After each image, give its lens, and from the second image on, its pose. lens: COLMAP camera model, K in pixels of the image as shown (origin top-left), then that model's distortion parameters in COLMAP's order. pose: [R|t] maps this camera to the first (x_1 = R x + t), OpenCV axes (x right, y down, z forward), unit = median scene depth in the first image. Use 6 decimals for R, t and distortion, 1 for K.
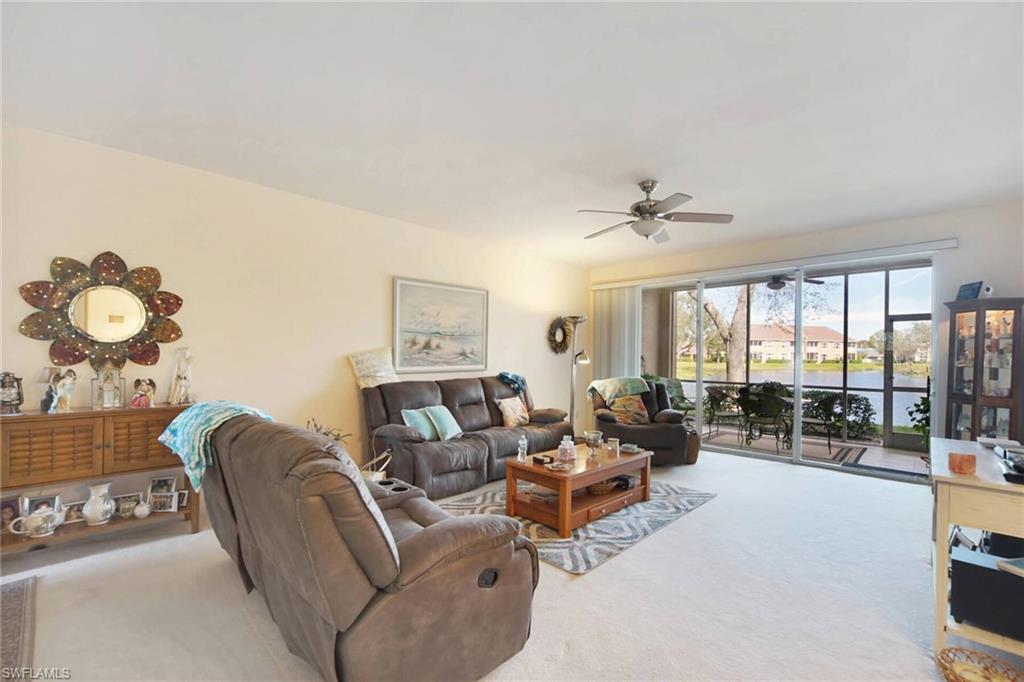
lens RADIAL K [[427.6, 0, 519.1], [0, 427.6, 354.8], [0, 0, 1]] dist [-0.001984, -0.000232]
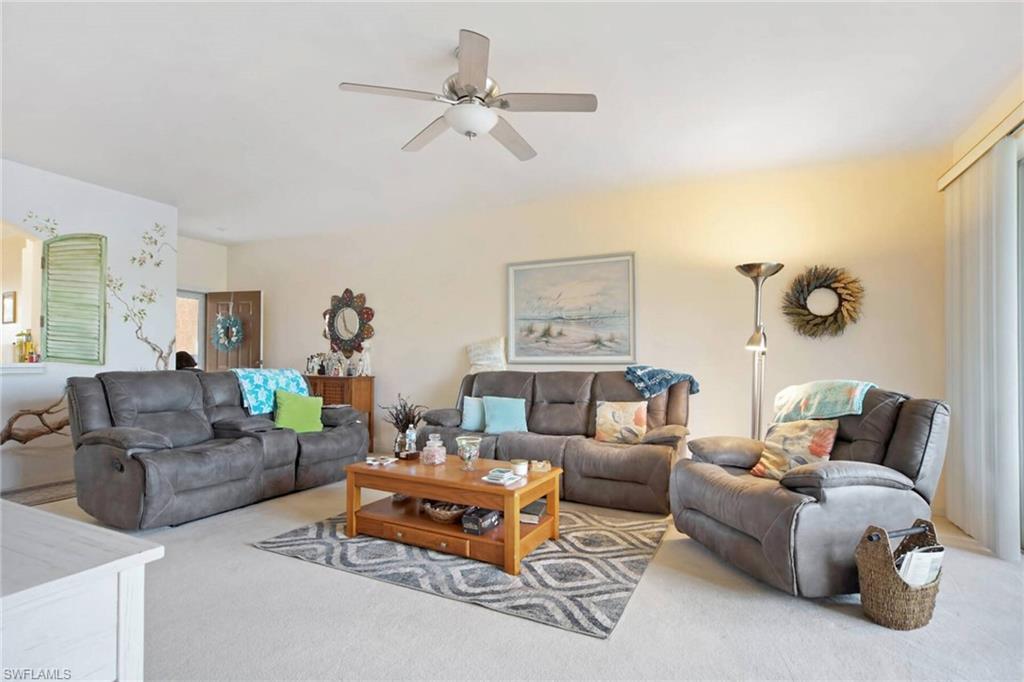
lens RADIAL K [[479.9, 0, 500.2], [0, 479.9, 357.0], [0, 0, 1]] dist [0.001437, 0.000115]
pose [[0.322984, -0.015087, -0.946284, 0.679949], [-0.005617, 0.999825, -0.017858, 0.045101], [0.946388, 0.011083, 0.322843, 0.575251]]
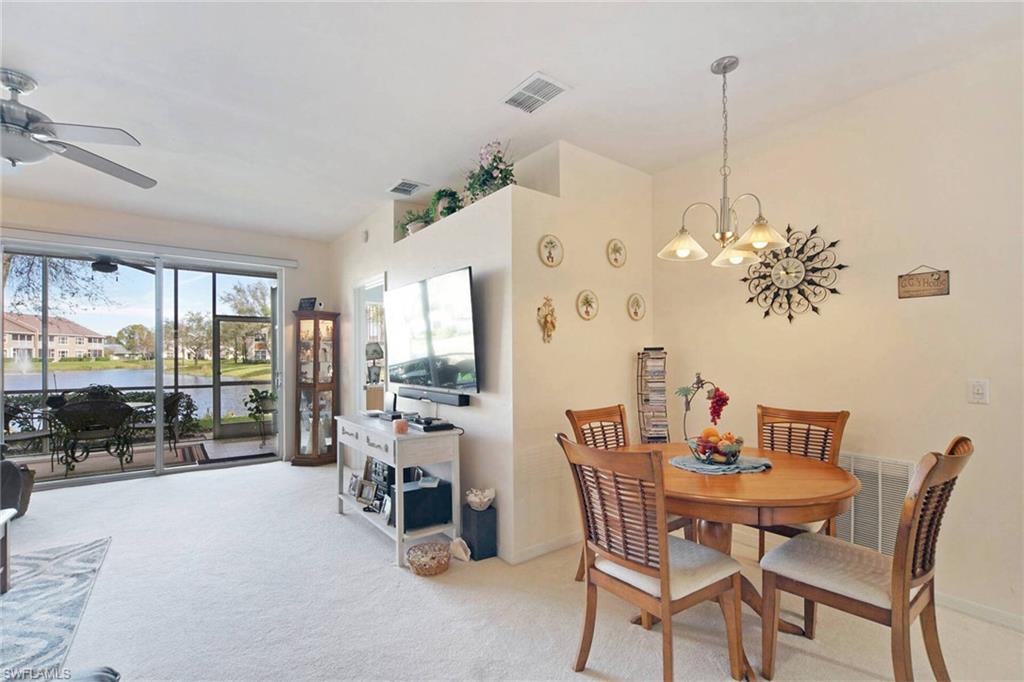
lens RADIAL K [[444.7, 0, 511.6], [0, 444.7, 355.8], [0, 0, 1]] dist [-0.013760, 0.000512]
pose [[0.146264, -0.008140, 0.989212, -0.156890], [-0.001344, 0.999964, 0.008427, -0.001940], [-0.989245, -0.002562, 0.146248, 0.141742]]
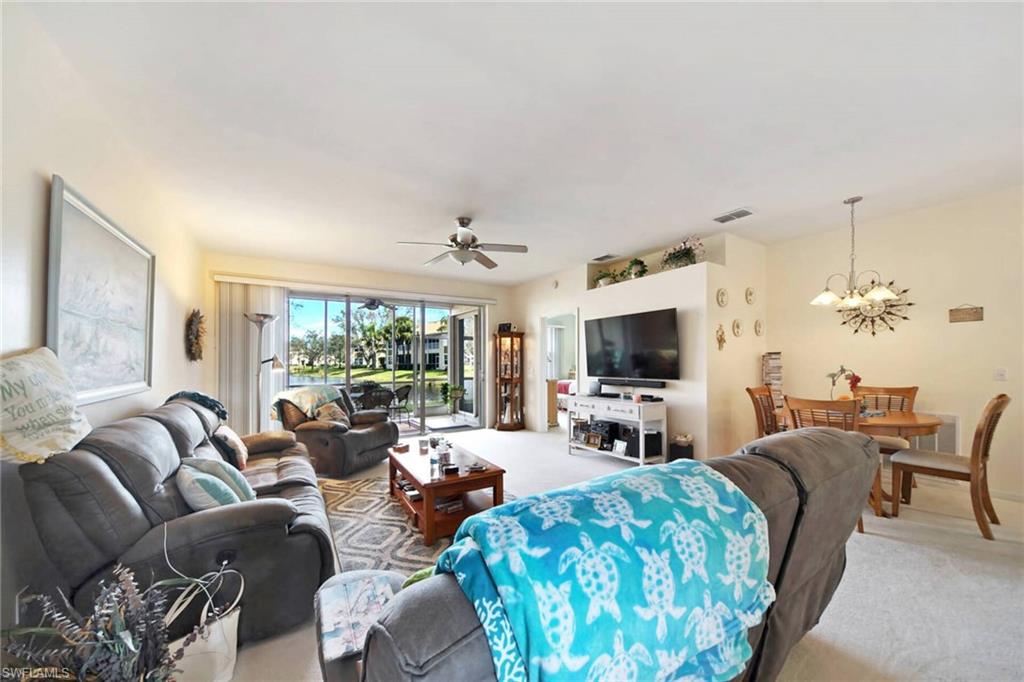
lens RADIAL K [[355.0, 0, 508.3], [0, 355.0, 359.7], [0, 0, 1]] dist [-0.016094, -0.000087]
pose [[0.238493, -0.009899, 0.971094, -0.463451], [0.013250, 0.999888, 0.006938, -0.005217], [-0.971054, 0.011212, 0.238597, 0.455008]]
